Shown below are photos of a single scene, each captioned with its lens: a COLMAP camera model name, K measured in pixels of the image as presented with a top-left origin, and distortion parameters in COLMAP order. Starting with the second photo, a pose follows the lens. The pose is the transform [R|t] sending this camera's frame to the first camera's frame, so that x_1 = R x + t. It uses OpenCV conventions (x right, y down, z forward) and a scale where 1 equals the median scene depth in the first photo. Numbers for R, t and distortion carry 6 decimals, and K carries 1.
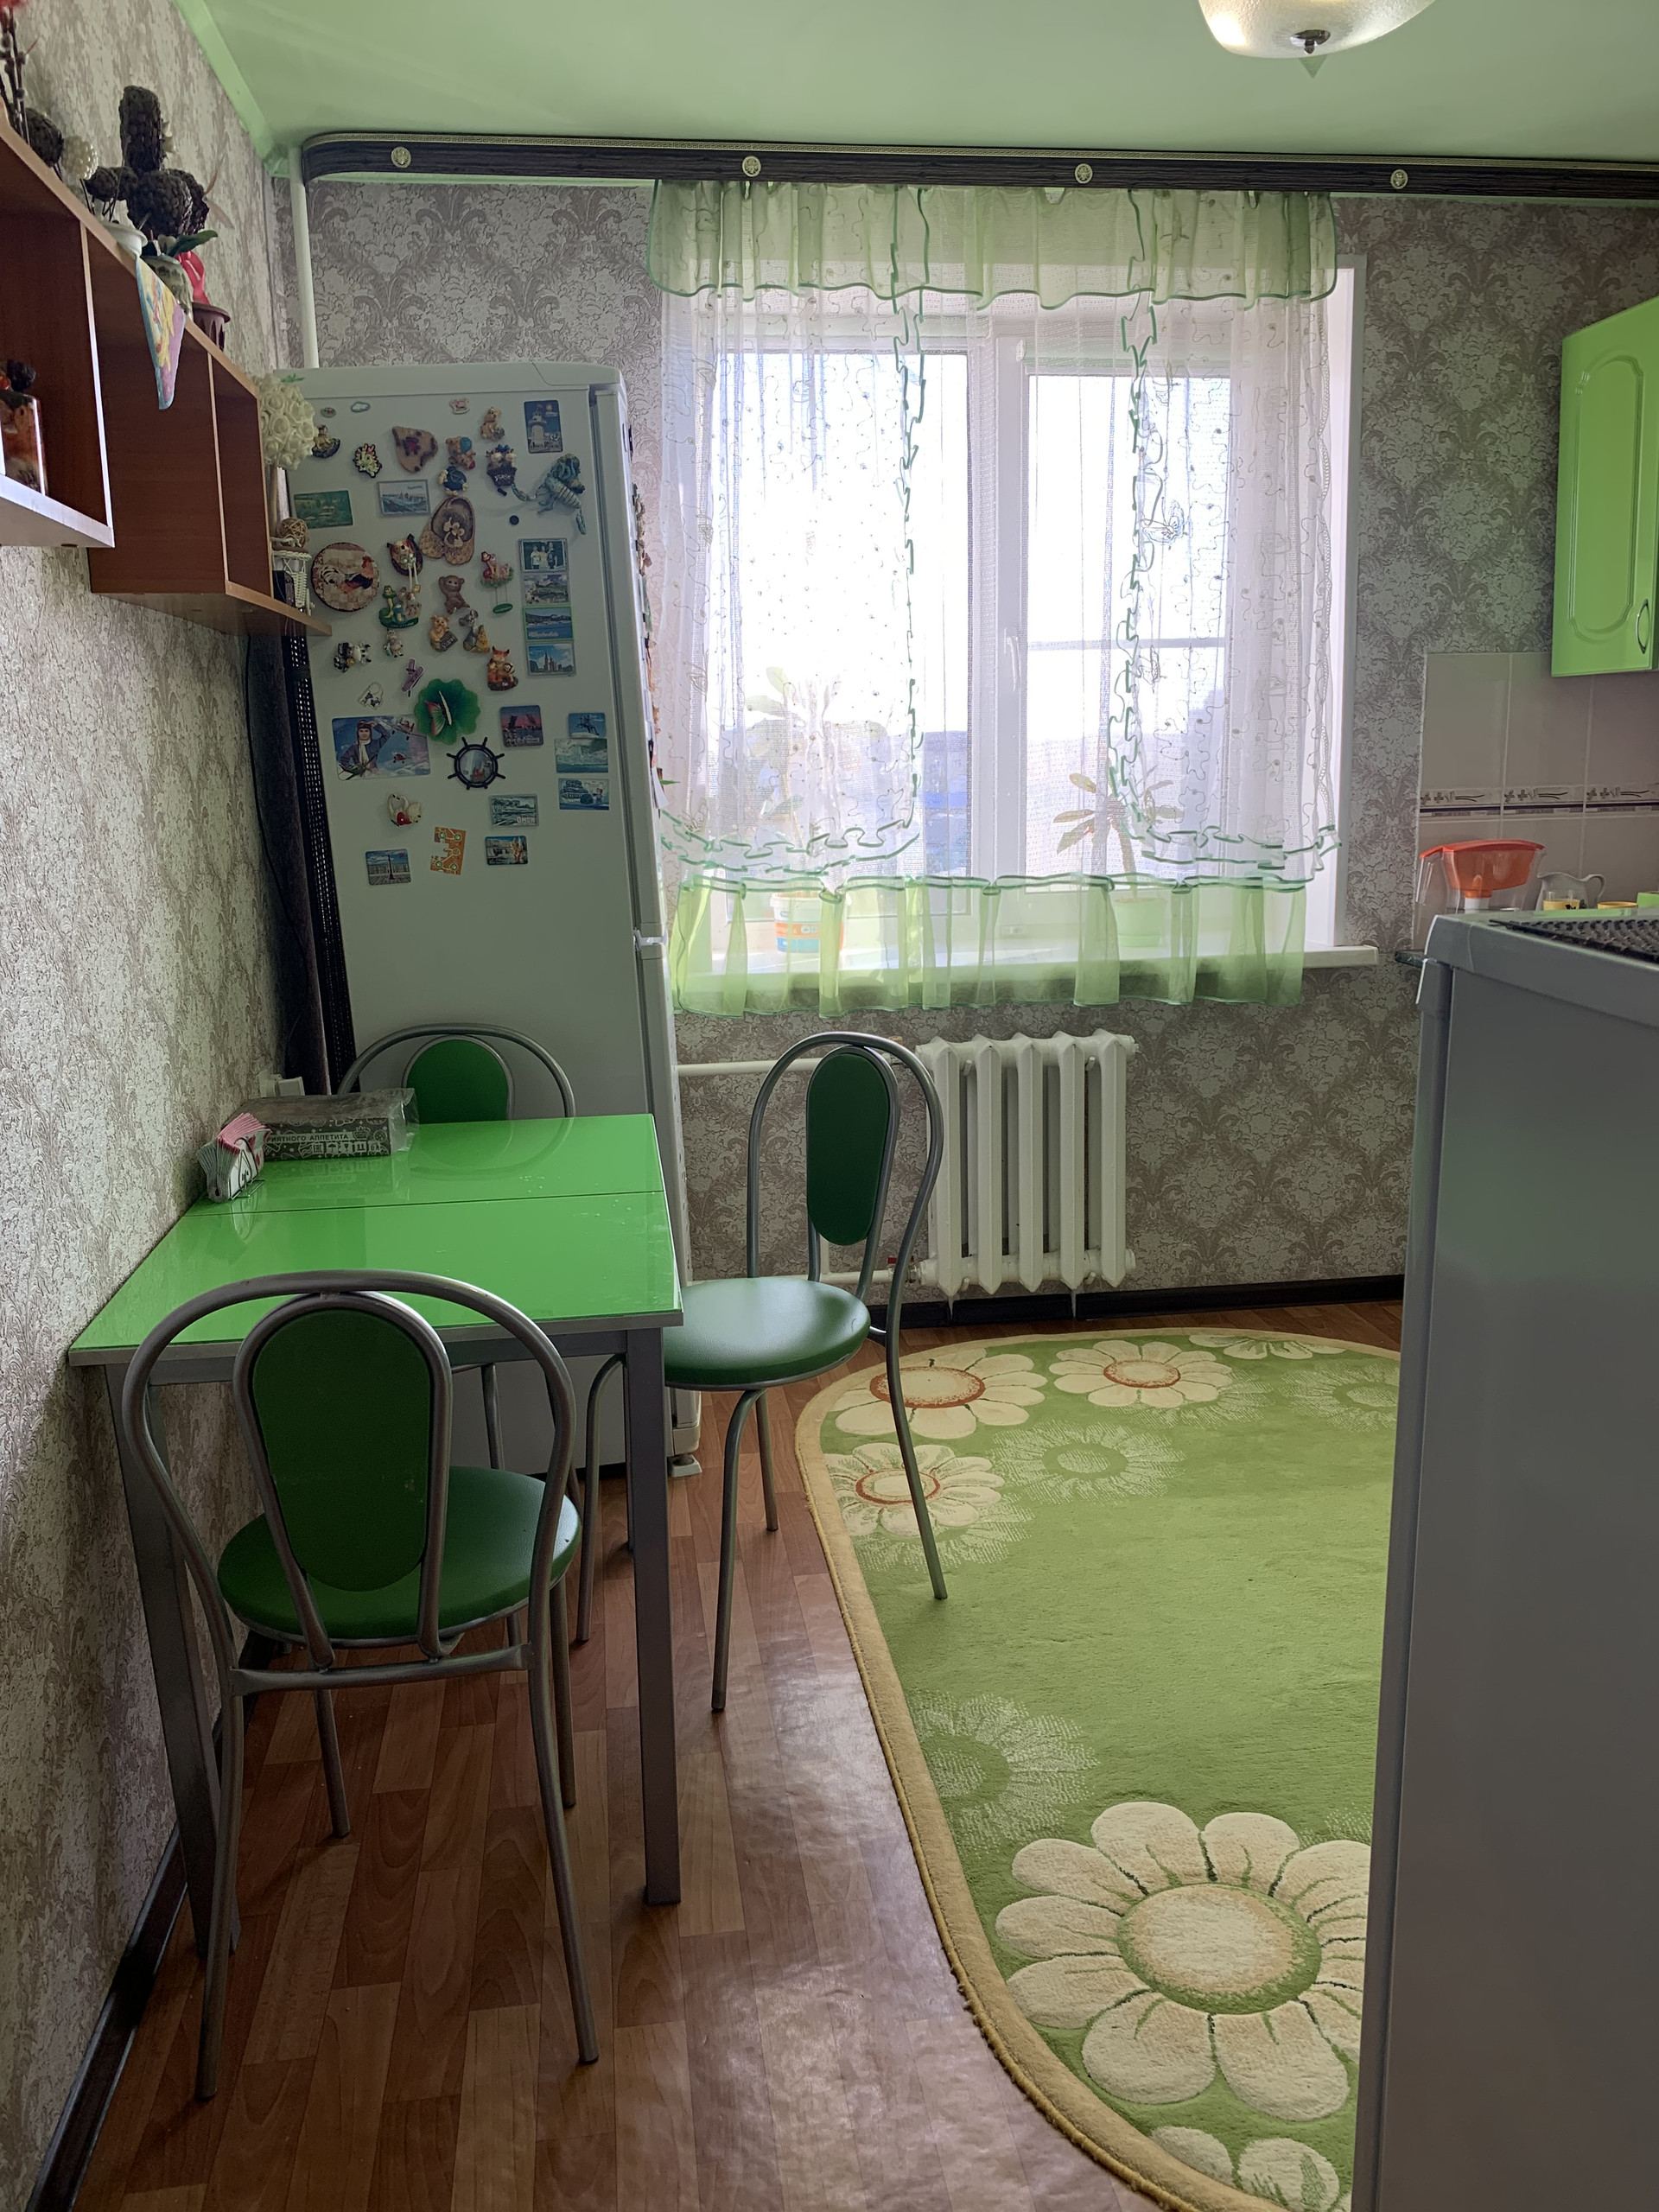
lens RADIAL K [[1713.1, 0, 753.0], [0, 1713.1, 1084.2], [0, 0, 1]] dist [0.058150, -0.049918]
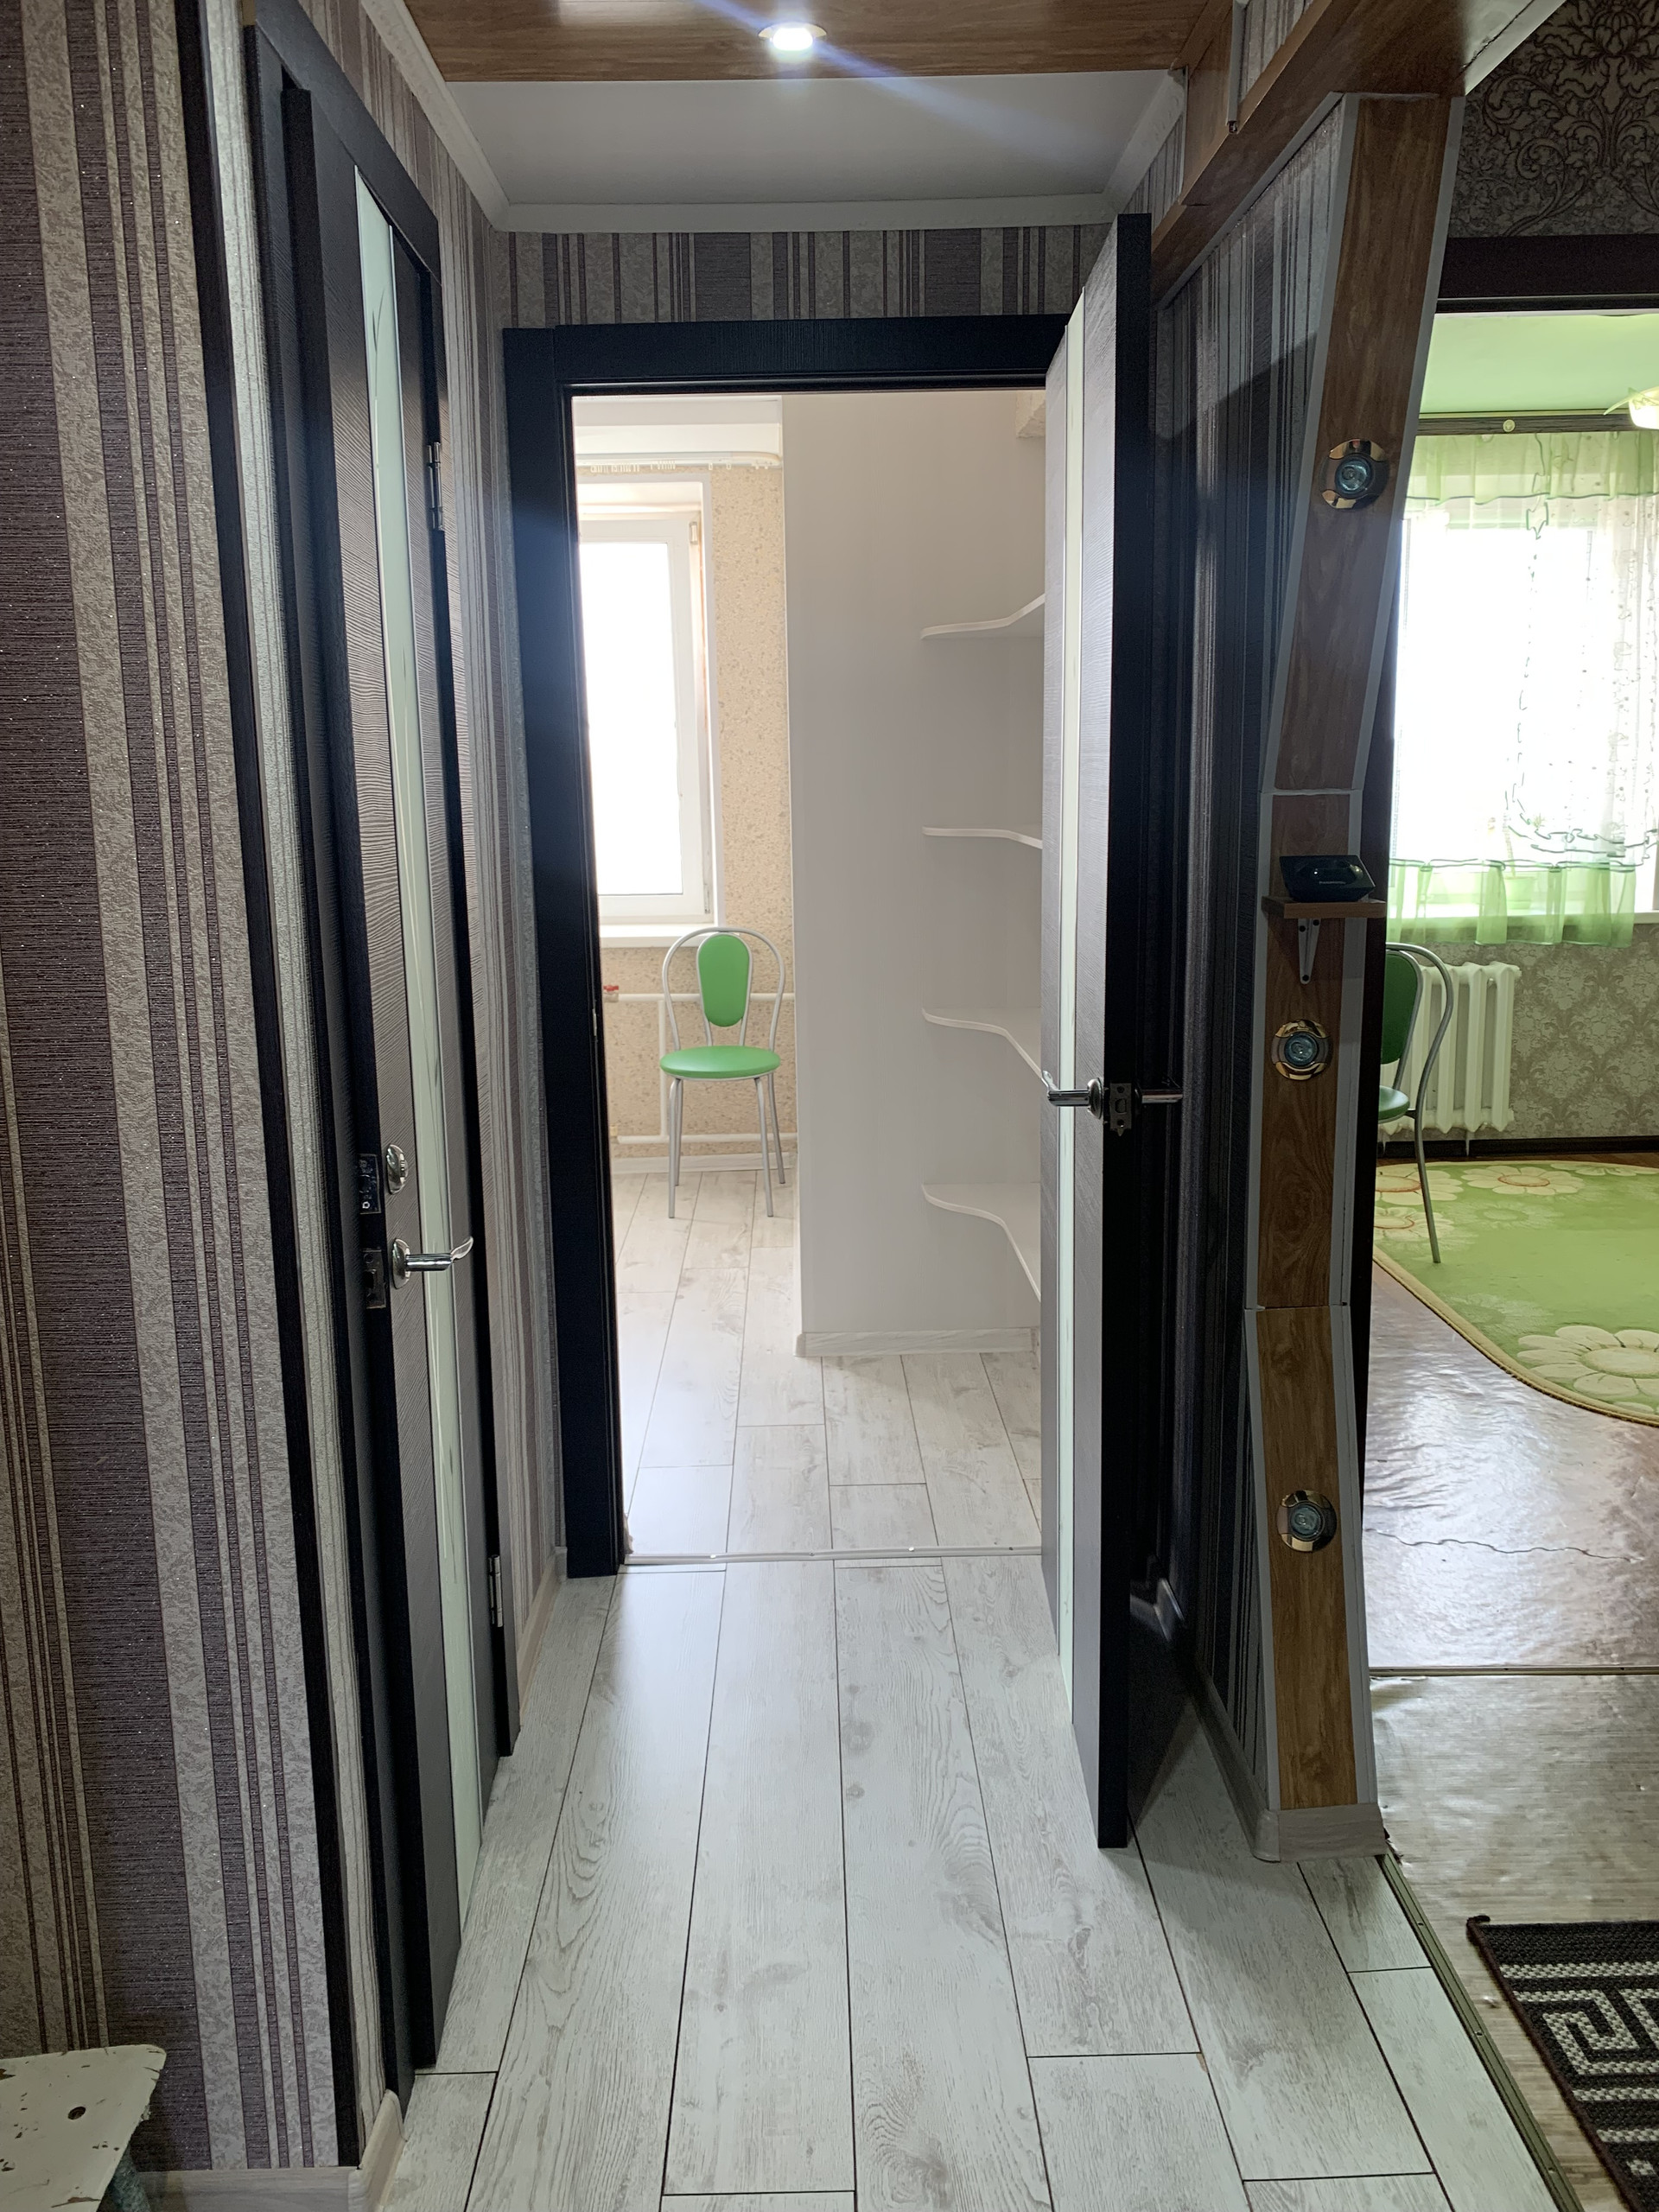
lens RADIAL K [[1713.1, 0, 849.6], [0, 1713.1, 1072.3], [0, 0, 1]] dist [0.058150, -0.049918]
pose [[0.997792, 0.022414, -0.062524, -0.274346], [-0.023199, 0.999661, -0.011858, 0.099045], [0.062237, 0.013283, 0.997973, -0.569896]]
